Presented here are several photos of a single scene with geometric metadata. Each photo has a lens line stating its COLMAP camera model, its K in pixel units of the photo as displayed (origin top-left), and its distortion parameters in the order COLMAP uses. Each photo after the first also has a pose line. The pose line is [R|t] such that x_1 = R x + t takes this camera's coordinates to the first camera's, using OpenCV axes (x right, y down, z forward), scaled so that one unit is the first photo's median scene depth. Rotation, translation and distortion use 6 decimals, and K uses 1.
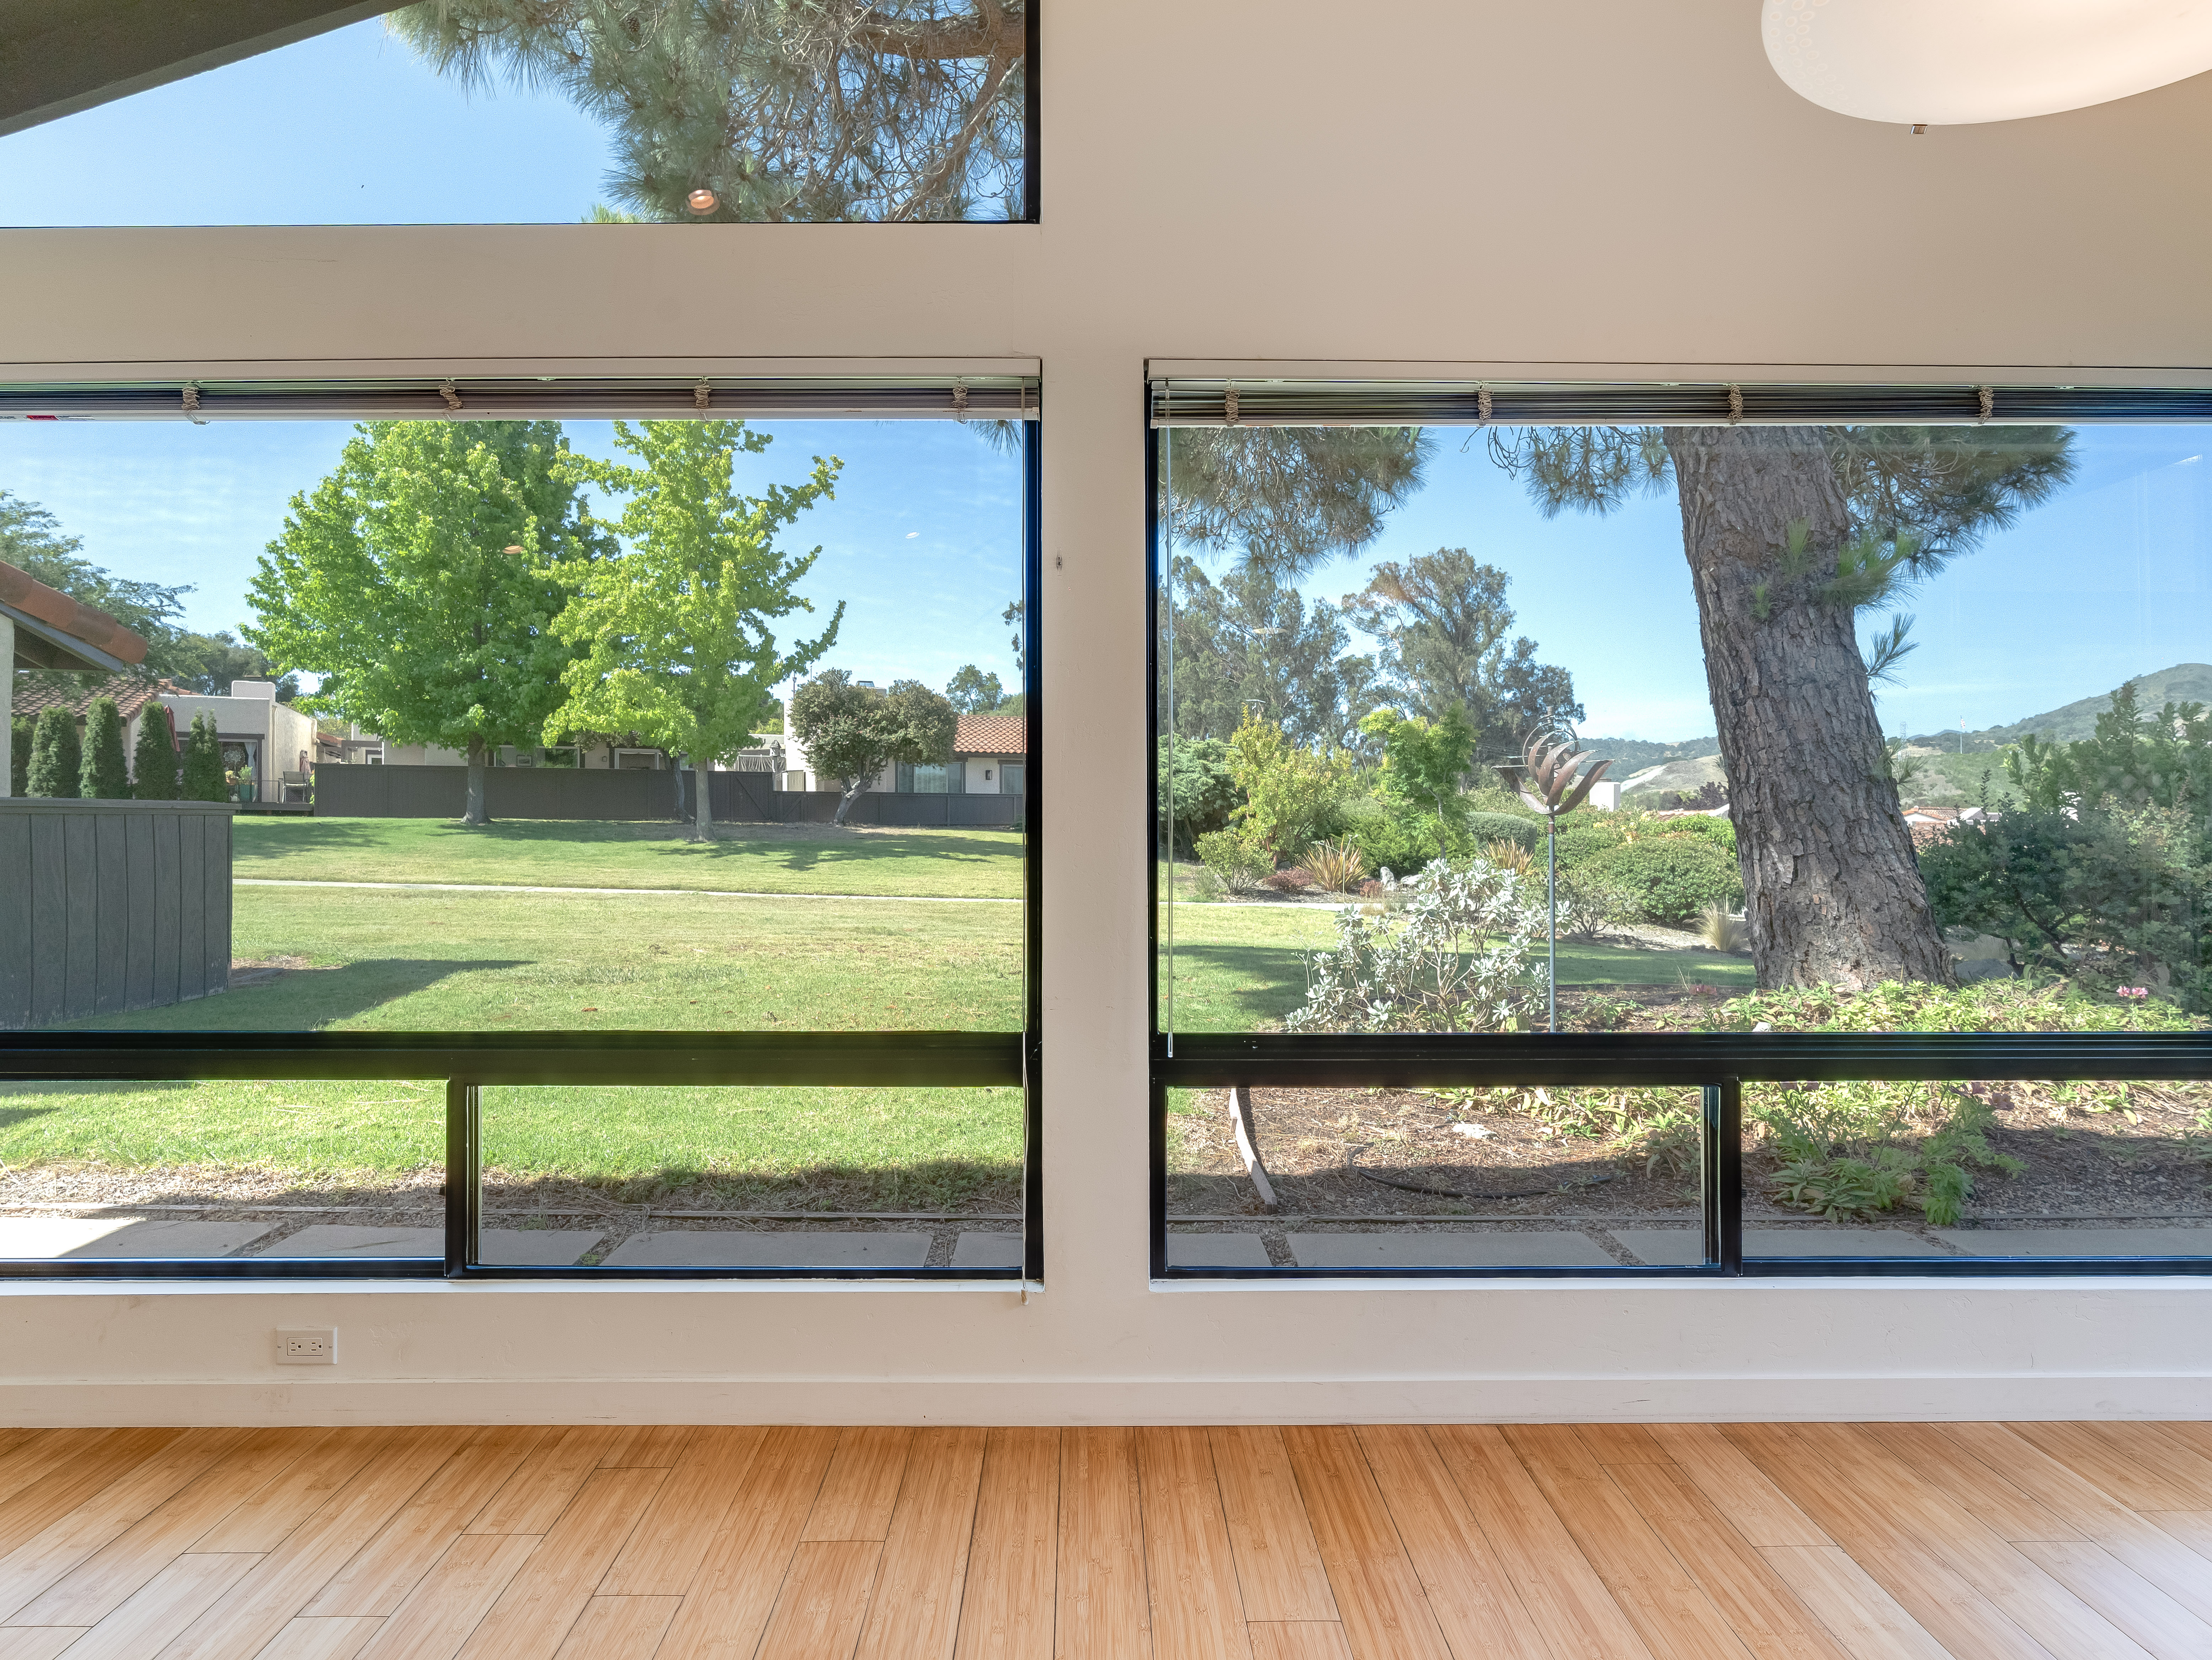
lens RADIAL K [[1107.7, 0, 1085.8], [0, 1107.7, 813.8], [0, 0, 1]] dist [-0.007614, 0.001245]
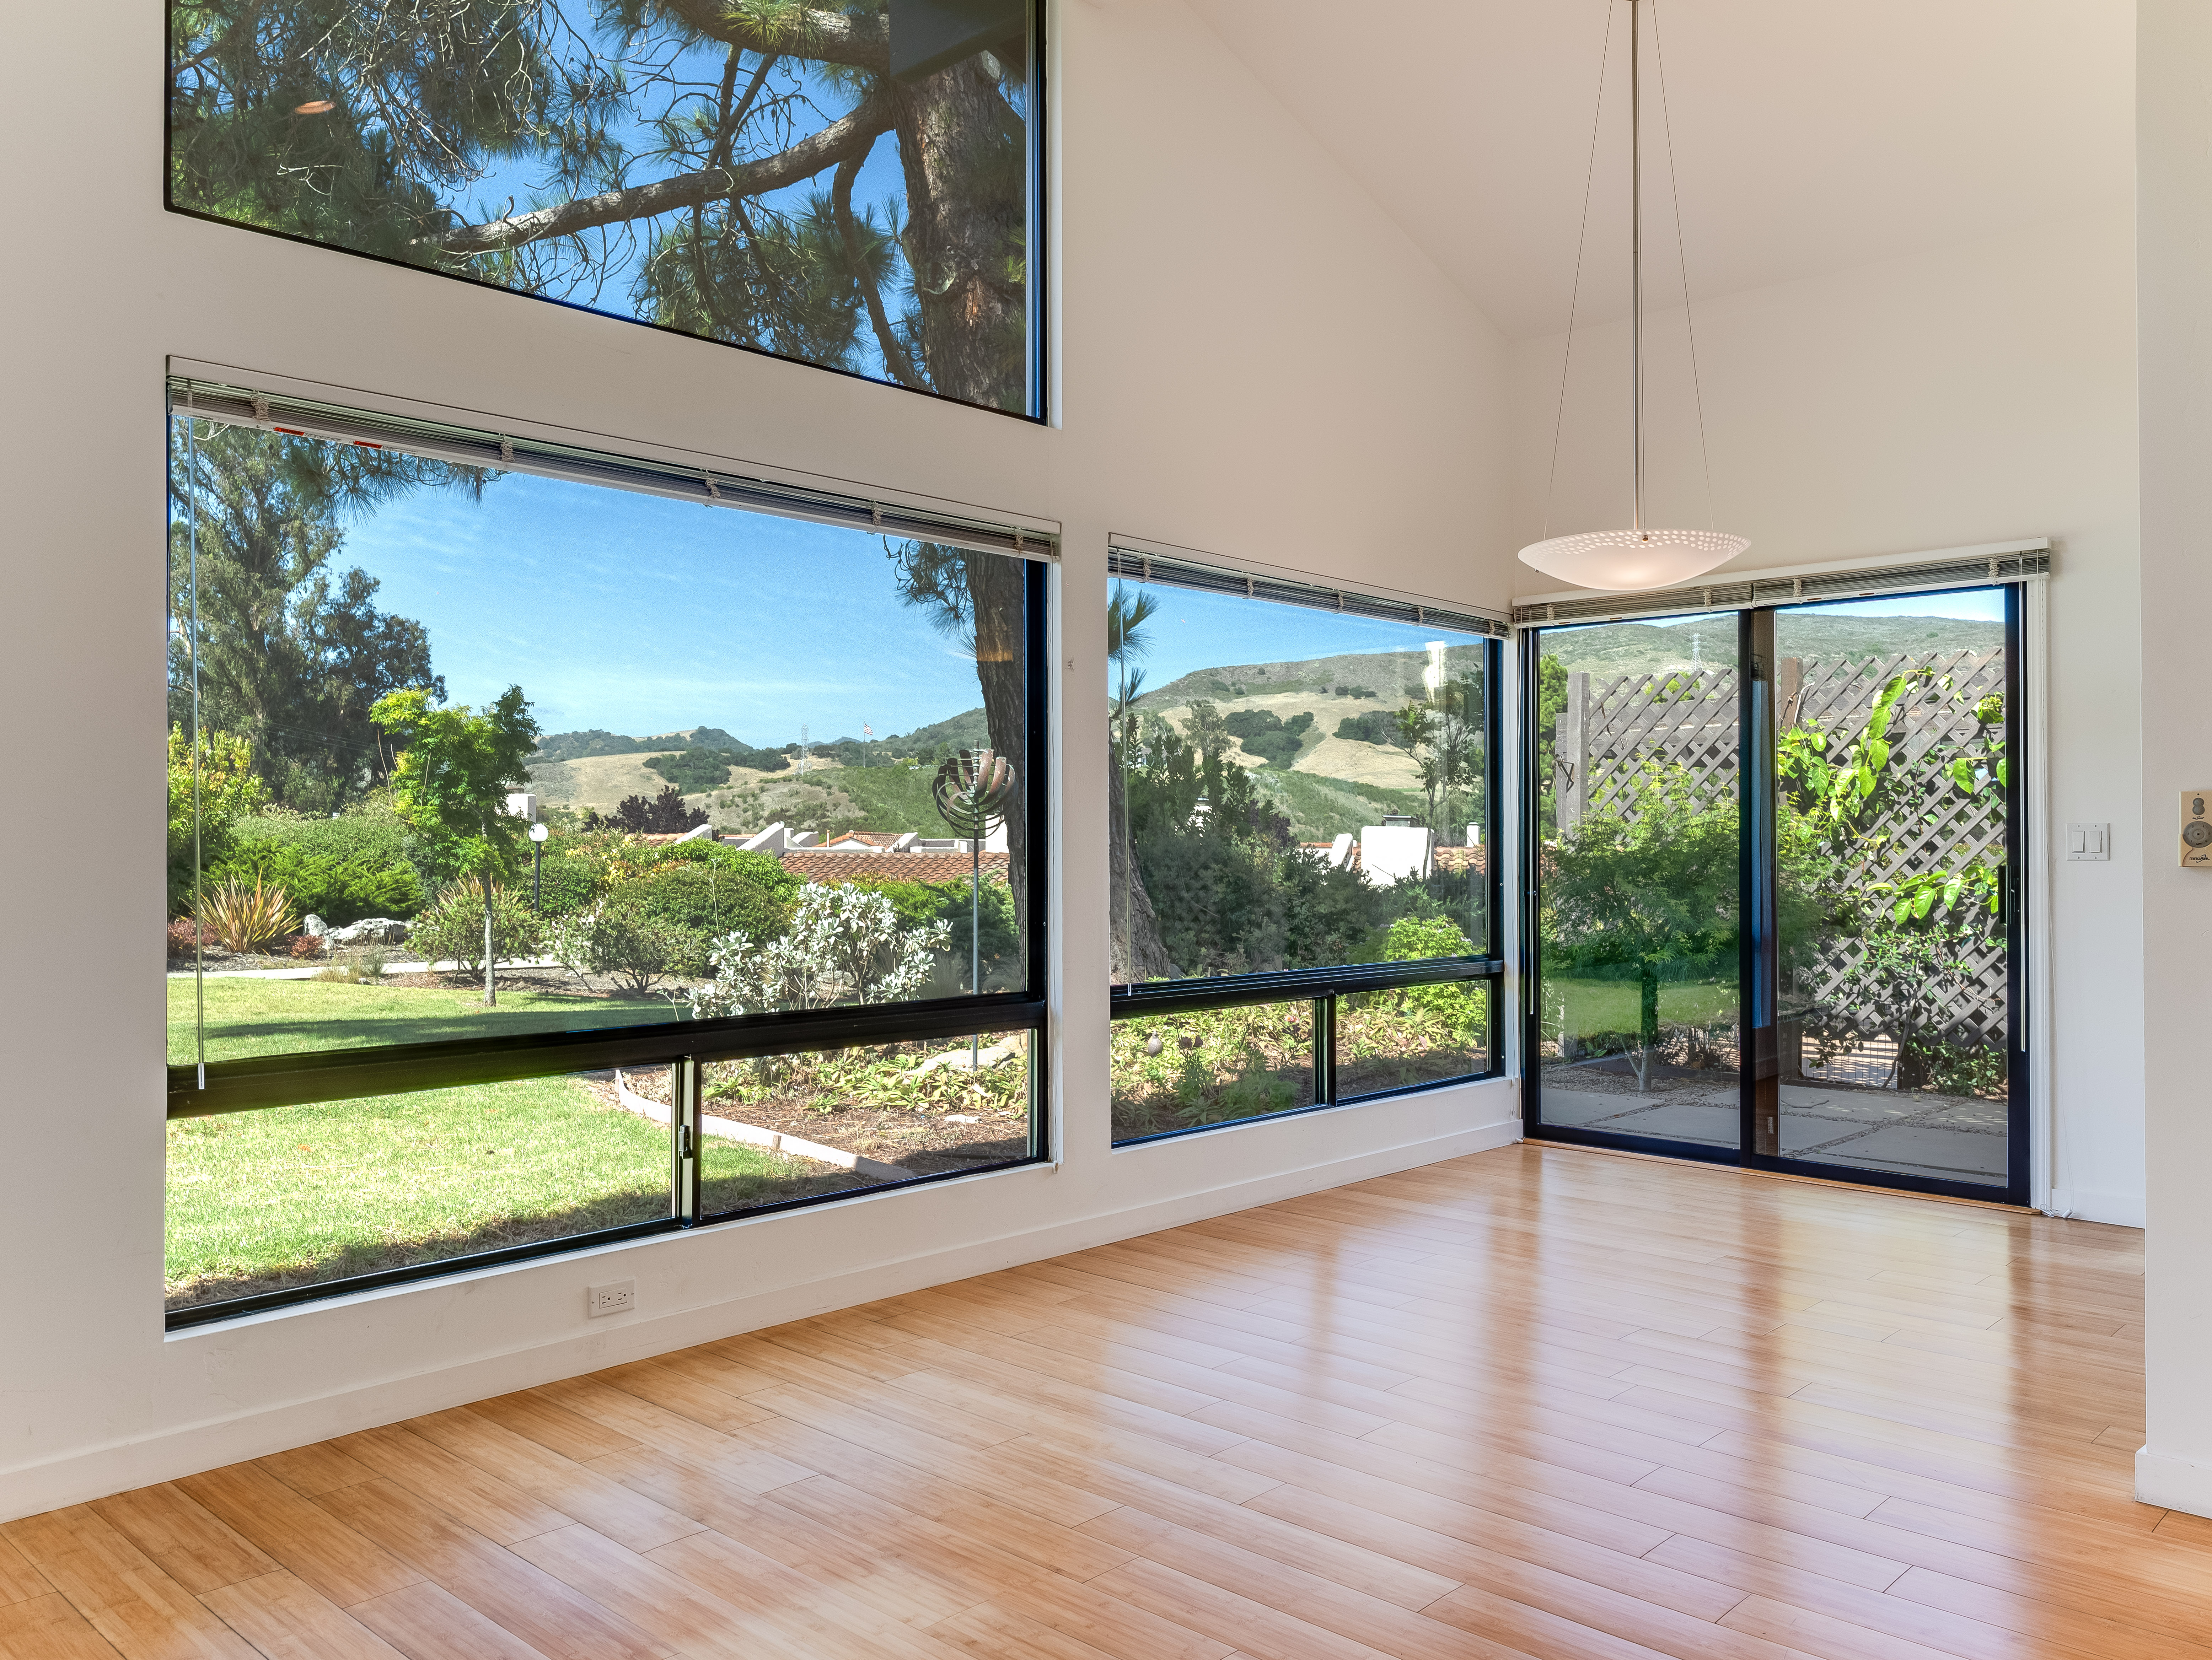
lens RADIAL K [[1694.4, 0, 1077.1], [0, 1694.4, 820.4], [0, 0, 1]] dist [-0.000738, 0.003814]
pose [[0.695178, 0.011487, 0.718746, -0.134764], [-0.004303, 0.999921, -0.011818, 0.000435], [-0.718825, 0.005123, 0.695172, -0.047141]]
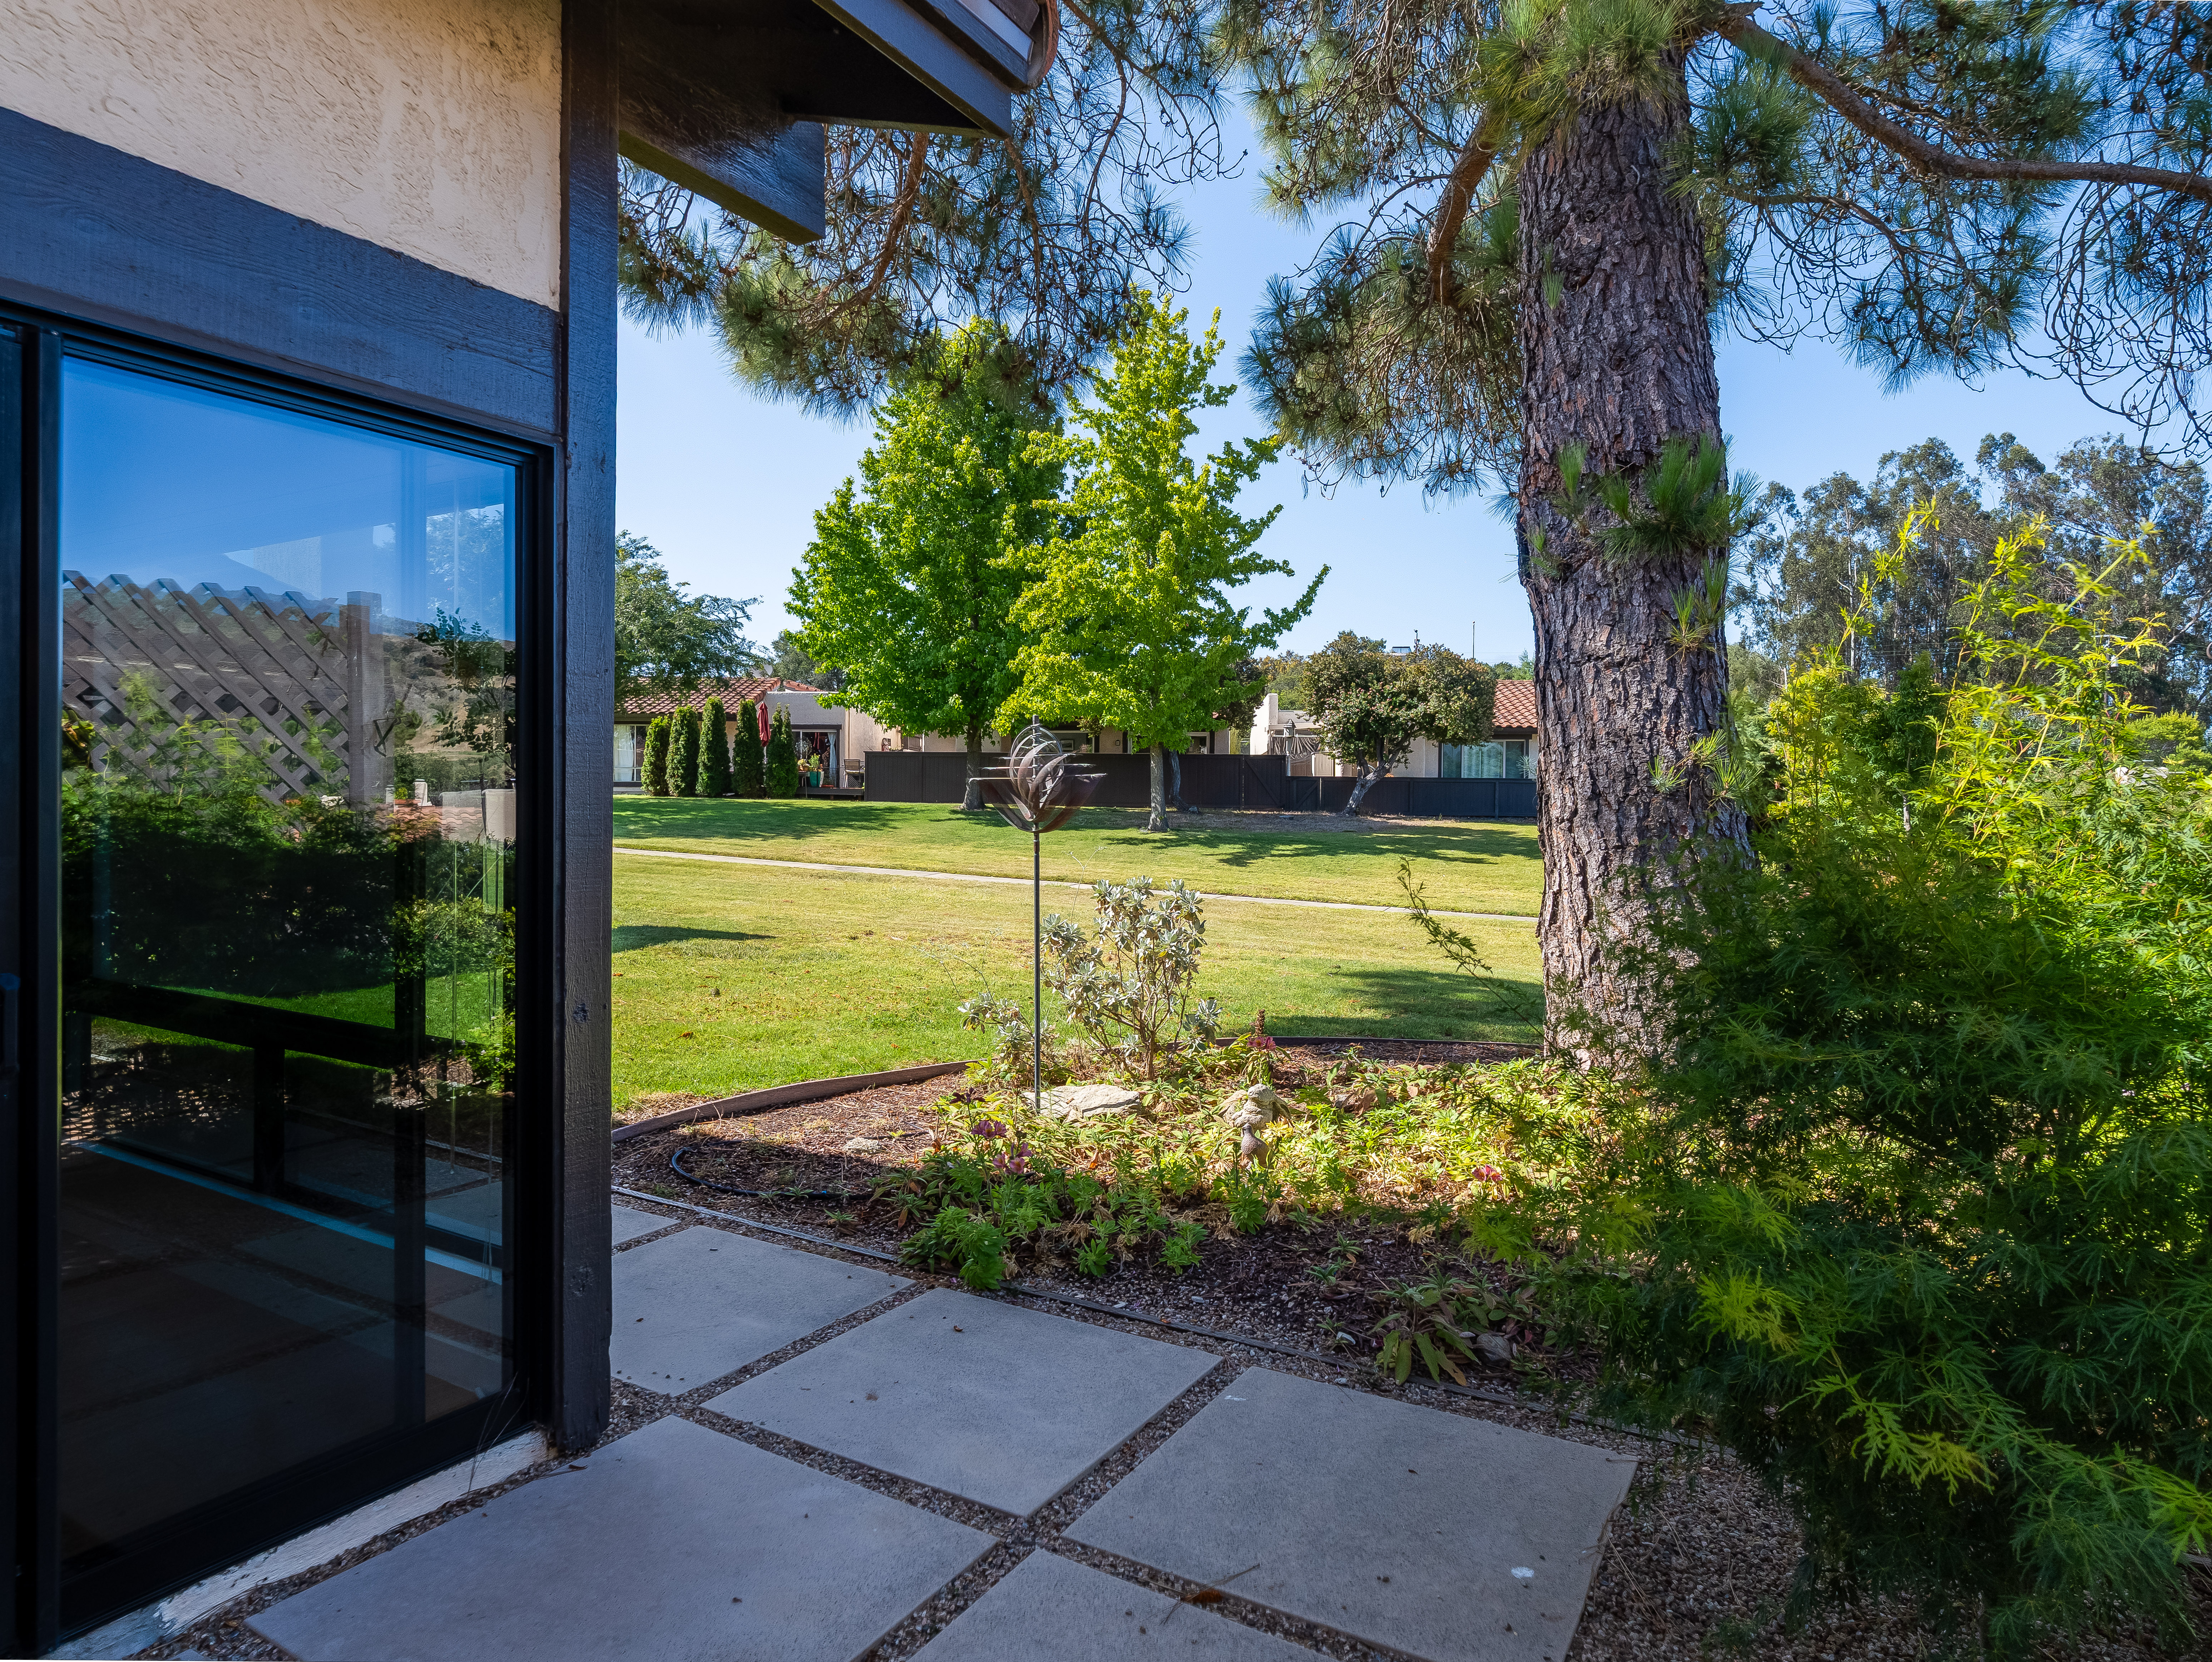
lens RADIAL K [[1319.9, 0, 1106.0], [0, 1319.9, 831.0], [0, 0, 1]] dist [-0.006058, -0.000717]
pose [[0.856554, 0.021259, -0.515619, 0.192825], [-0.008306, 0.999590, 0.027415, -0.005811], [0.515990, -0.019200, 0.856379, 0.015057]]
